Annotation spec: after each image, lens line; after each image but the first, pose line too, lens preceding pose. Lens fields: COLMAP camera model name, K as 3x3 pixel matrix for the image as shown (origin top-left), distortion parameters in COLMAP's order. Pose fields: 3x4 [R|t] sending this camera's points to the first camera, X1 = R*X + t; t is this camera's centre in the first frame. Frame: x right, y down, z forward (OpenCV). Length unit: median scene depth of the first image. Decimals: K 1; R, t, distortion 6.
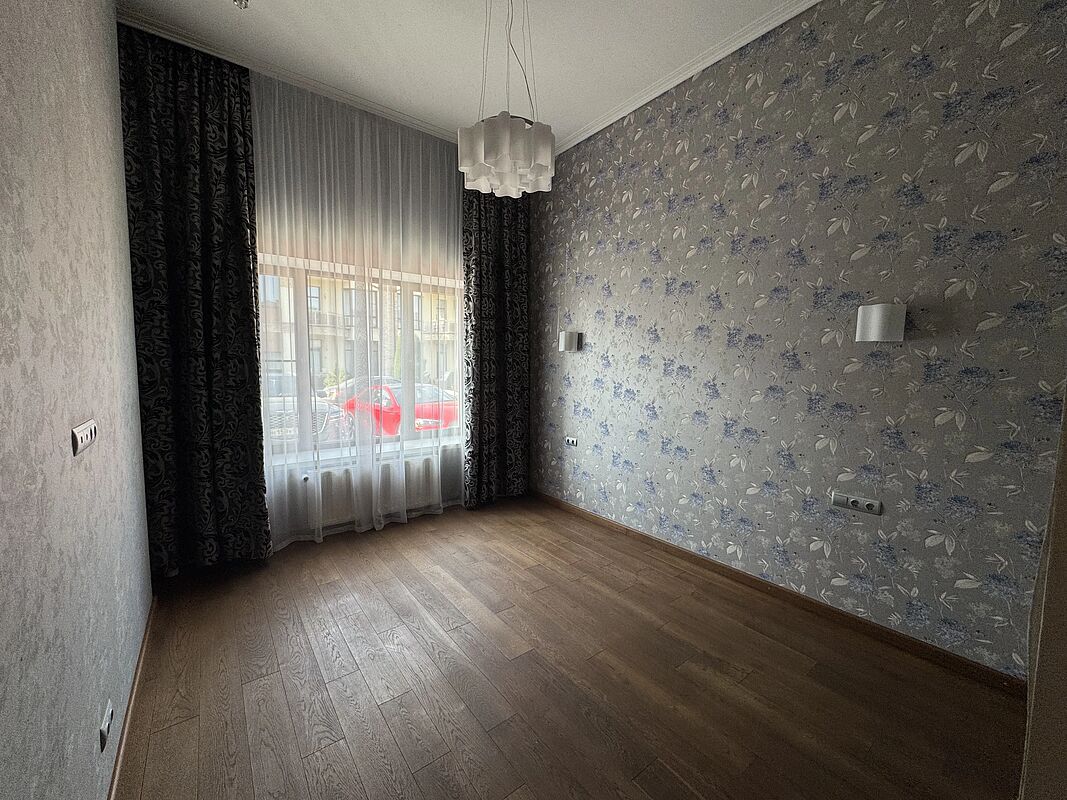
lens RADIAL K [[425.4, 0, 533.3], [0, 425.4, 409.2], [0, 0, 1]] dist [0.001303, -0.000107]
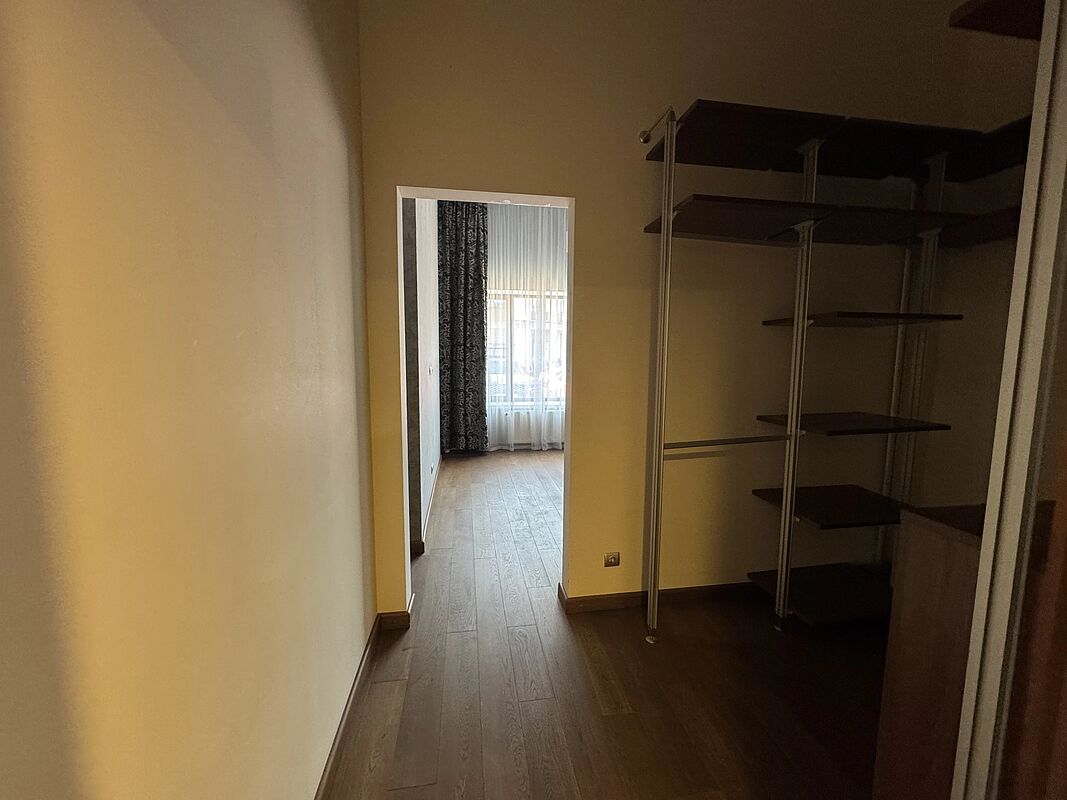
lens RADIAL K [[425.4, 0, 527.6], [0, 425.4, 399.9], [0, 0, 1]] dist [0.001303, -0.000107]
pose [[0.893050, 0.031580, -0.448849, 0.386771], [-0.033811, 0.999424, 0.003046, 0.109599], [0.448686, 0.012455, 0.893603, -0.620973]]
